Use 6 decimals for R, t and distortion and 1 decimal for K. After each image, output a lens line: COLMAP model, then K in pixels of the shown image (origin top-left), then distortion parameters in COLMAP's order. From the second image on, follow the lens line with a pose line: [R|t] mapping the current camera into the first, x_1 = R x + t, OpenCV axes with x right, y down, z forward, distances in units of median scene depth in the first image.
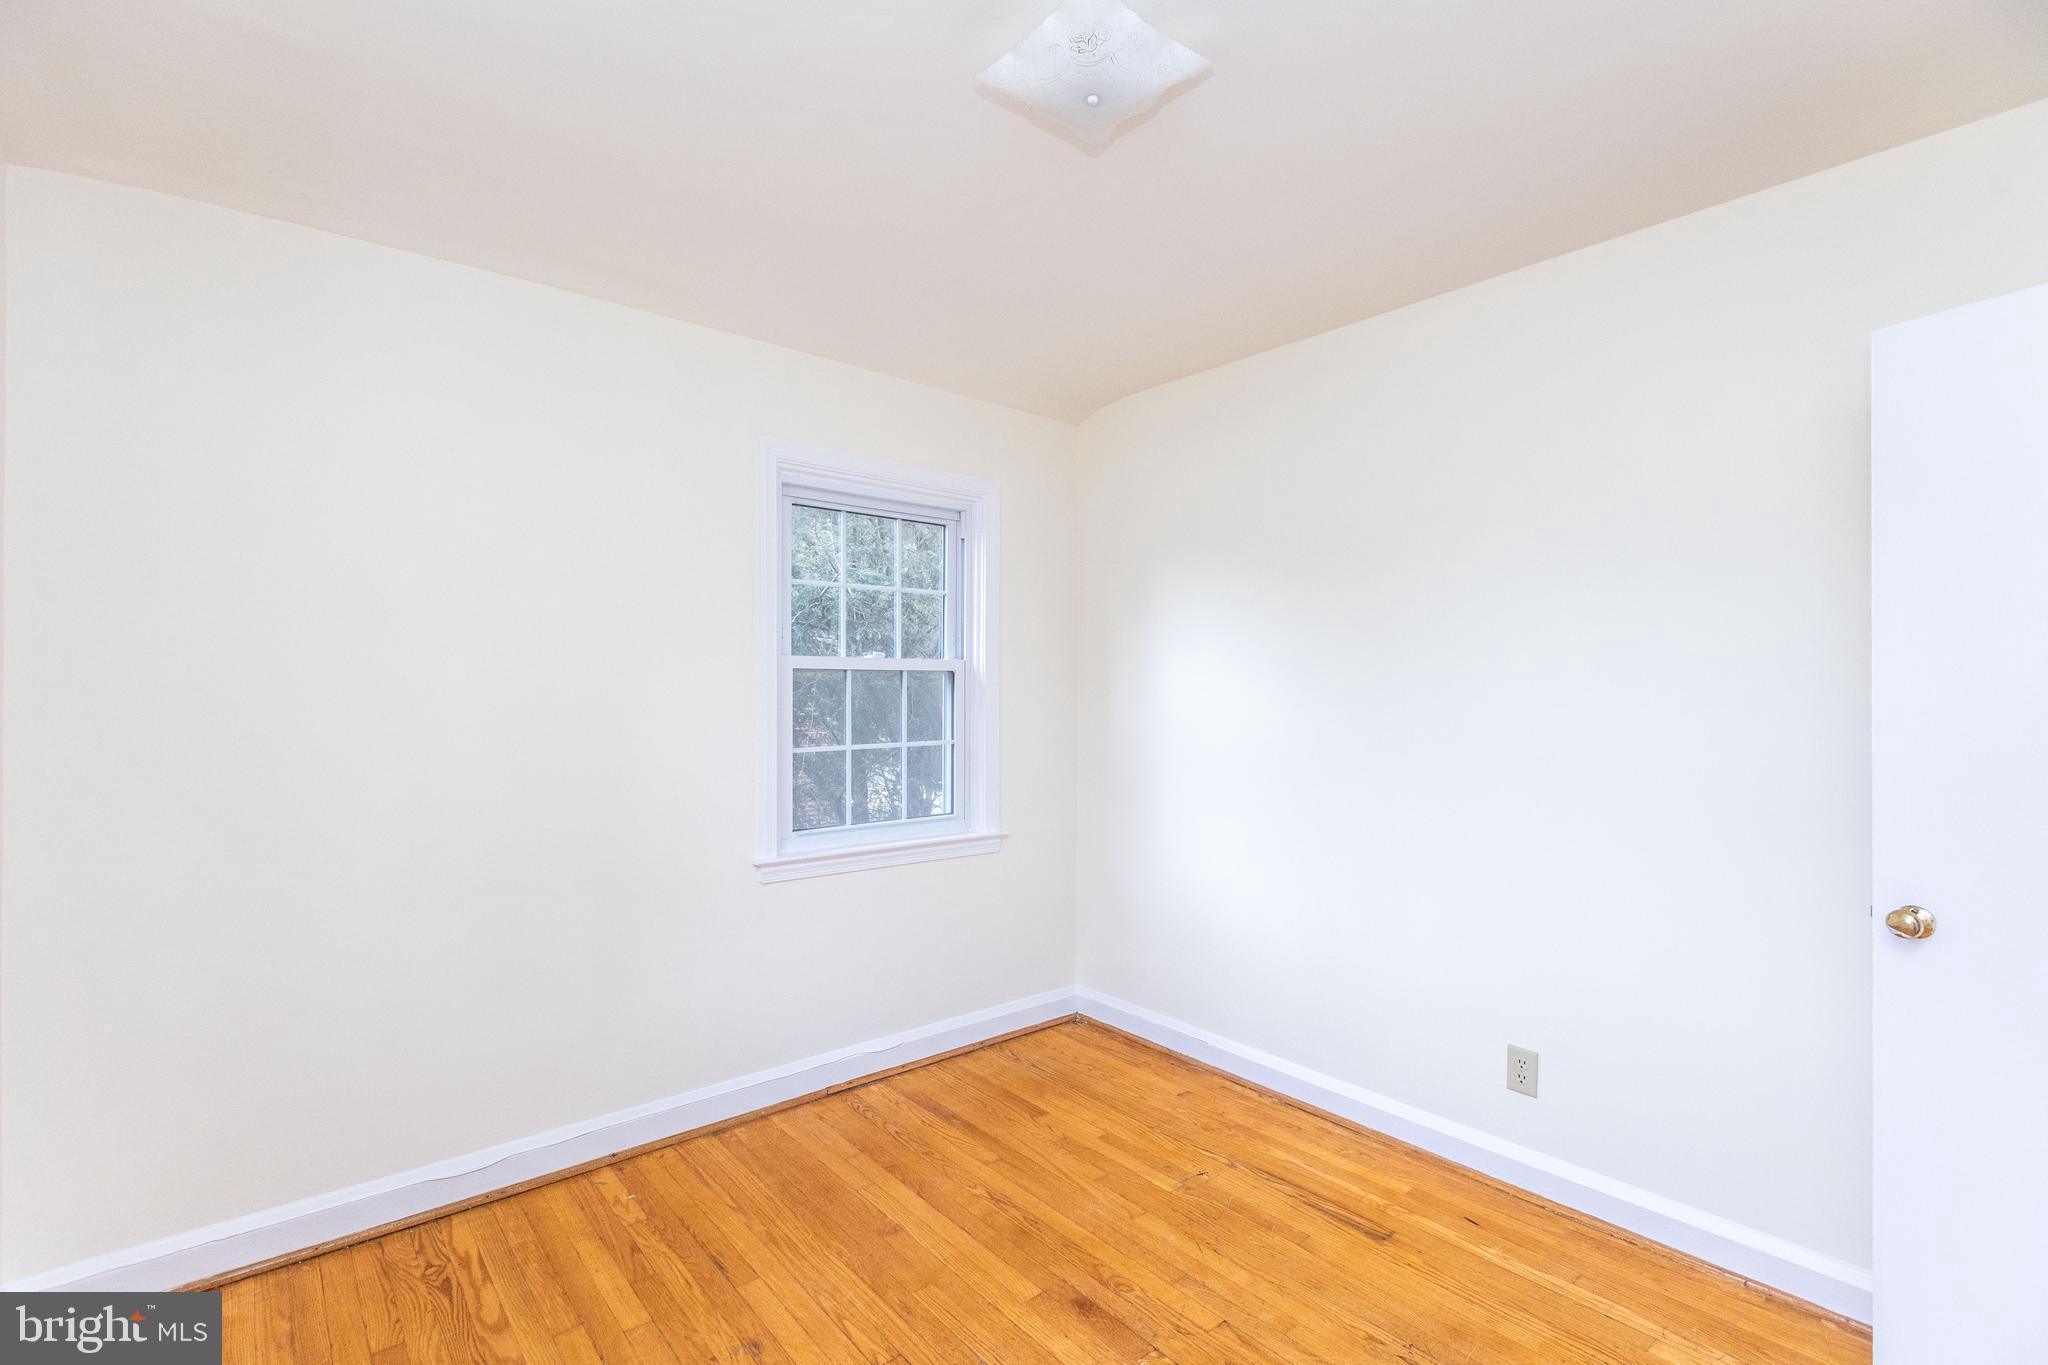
lens RADIAL K [[913.7, 0, 1017.1], [0, 913.7, 681.2], [0, 0, 1]] dist [-0.000607, -0.000679]
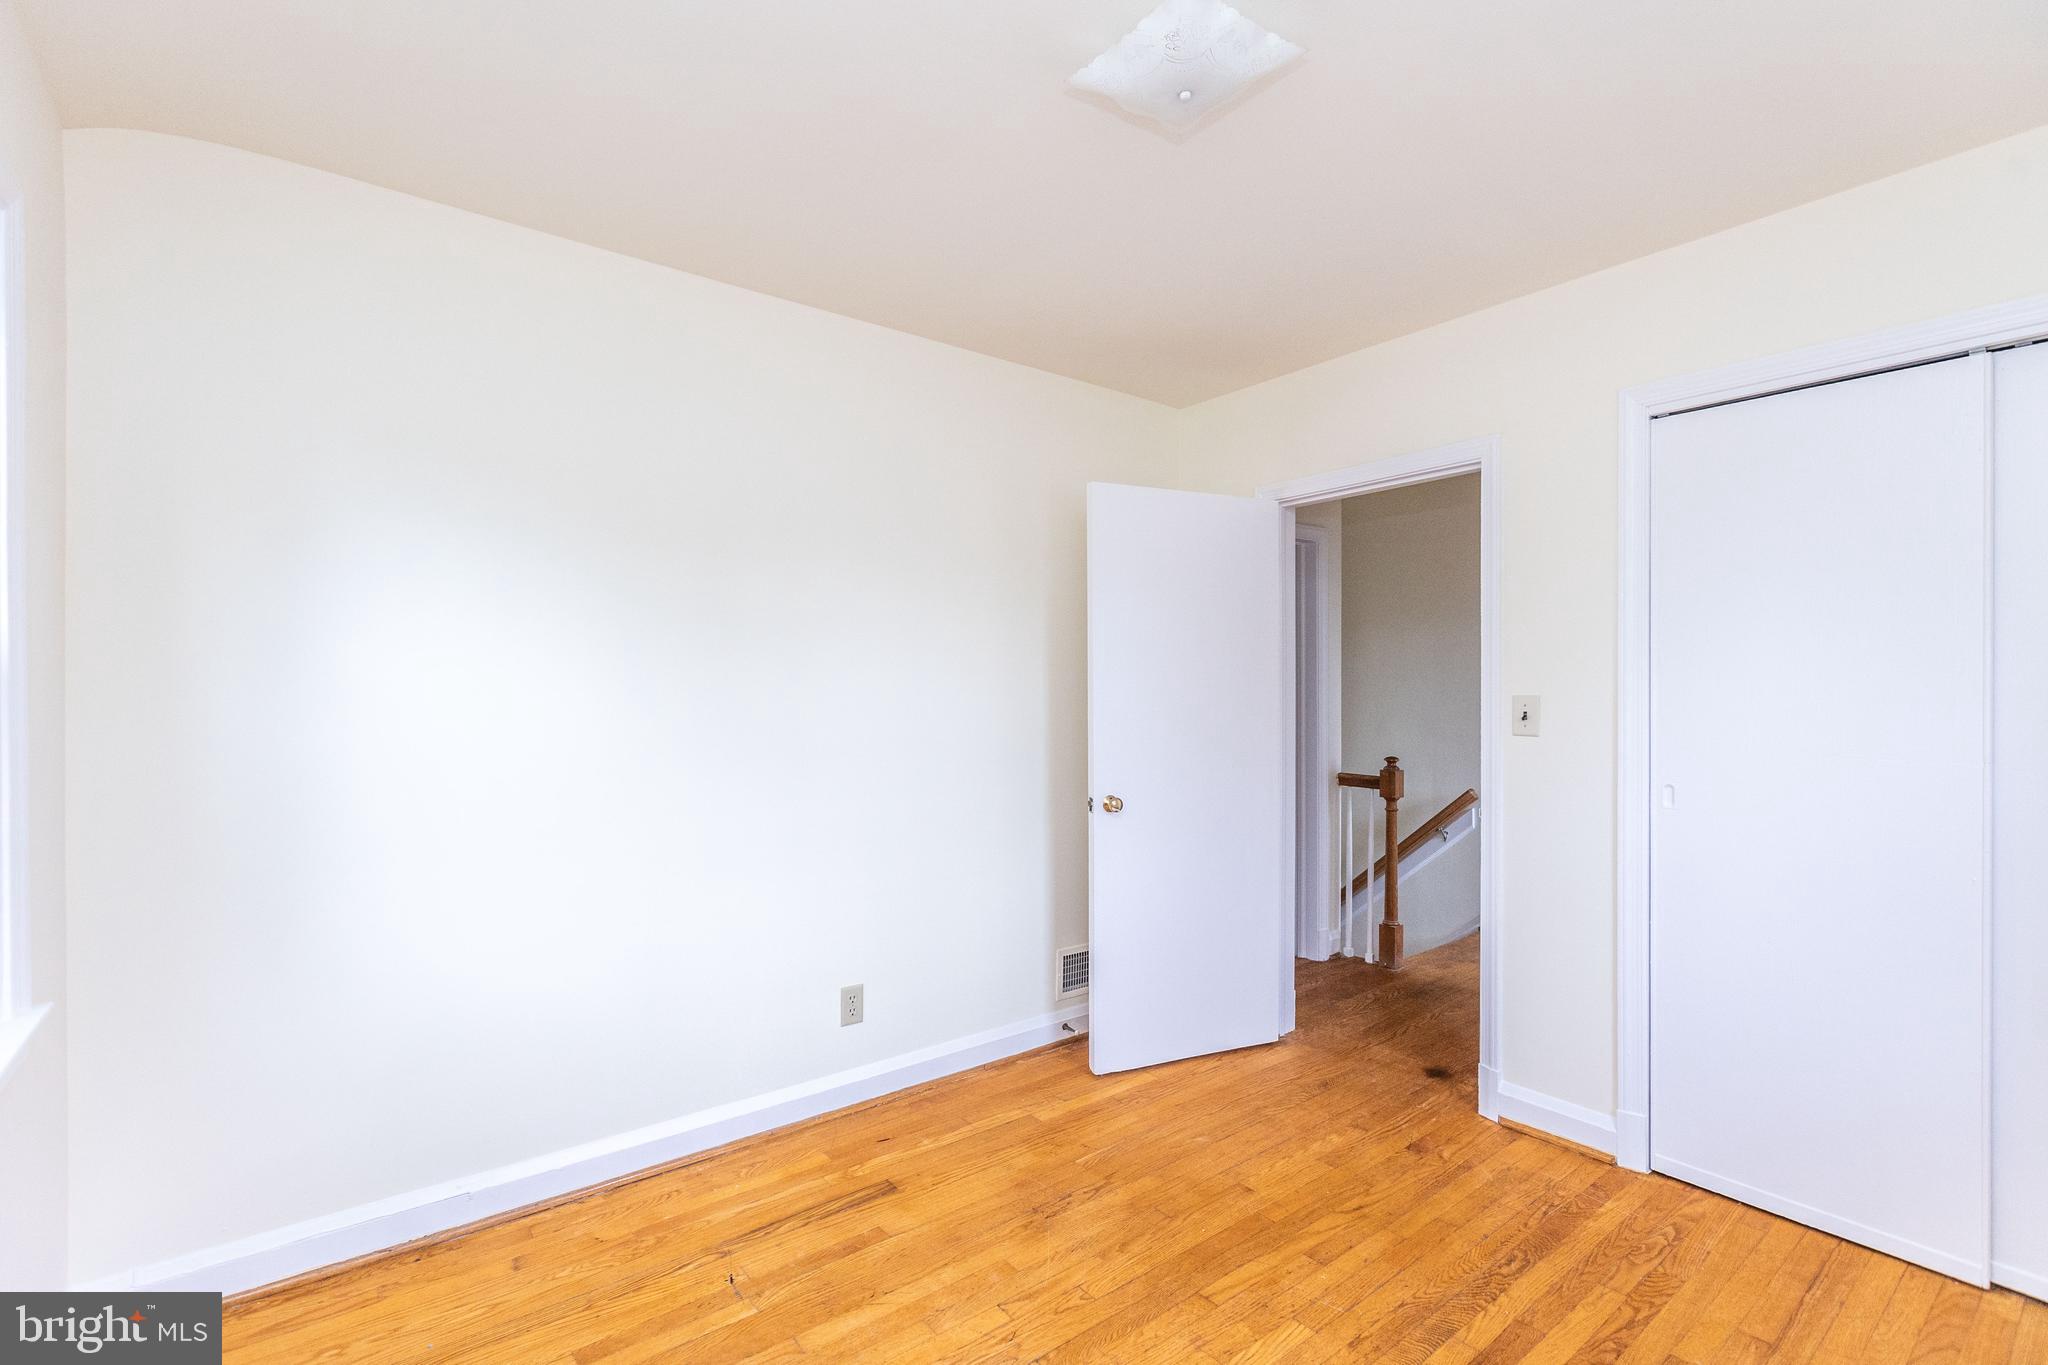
lens RADIAL K [[913.7, 0, 1017.1], [0, 913.7, 681.2], [0, 0, 1]] dist [-0.000607, -0.000679]
pose [[0.040602, 0.003446, 0.999169, -0.599620], [-0.008526, 0.999959, -0.003102, 0.011090], [-0.999139, -0.008393, 0.040630, 0.724256]]
